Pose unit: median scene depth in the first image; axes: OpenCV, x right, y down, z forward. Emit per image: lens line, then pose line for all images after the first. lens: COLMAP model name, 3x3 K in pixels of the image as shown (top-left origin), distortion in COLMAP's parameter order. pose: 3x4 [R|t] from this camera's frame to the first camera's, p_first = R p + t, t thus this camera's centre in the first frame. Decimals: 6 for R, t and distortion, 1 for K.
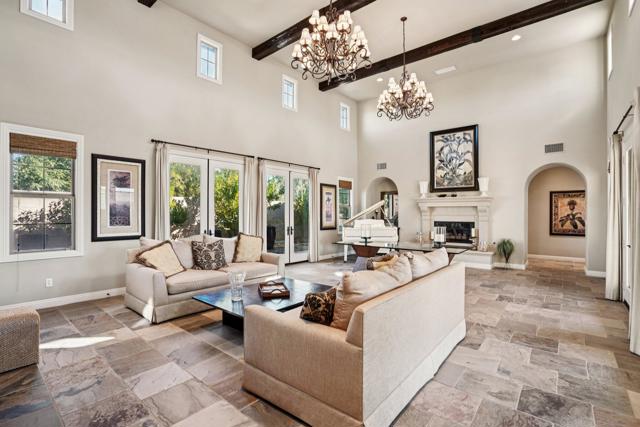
lens RADIAL K [[295.0, 0, 320.0], [0, 295.0, 213.5], [0, 0, 1]] dist [-0.027629, 0.001634]
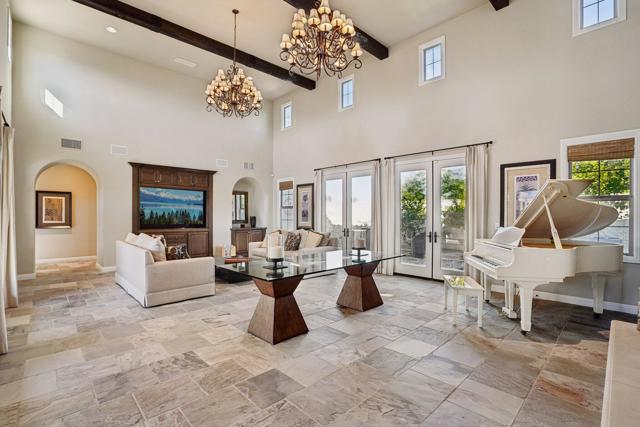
lens RADIAL K [[297.5, 0, 318.6], [0, 297.5, 215.2], [0, 0, 1]] dist [-0.031041, 0.000732]
pose [[-0.106622, -0.001710, -0.994298, 1.084341], [-0.003506, 0.999993, -0.001344, 0.003239], [0.994293, 0.003343, -0.106627, 1.204418]]
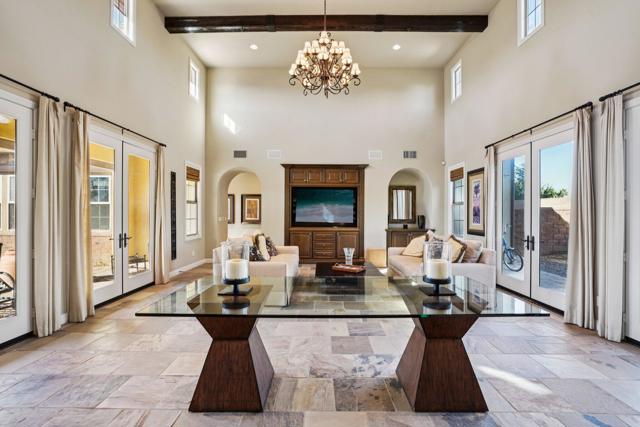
lens RADIAL K [[295.0, 0, 320.0], [0, 295.0, 213.5], [0, 0, 1]] dist [-0.027629, 0.001634]
pose [[-0.770566, -0.005598, -0.637335, 0.609666], [-0.007350, 0.999973, 0.000103, 0.003197], [0.637318, 0.004764, -0.770587, 1.453884]]
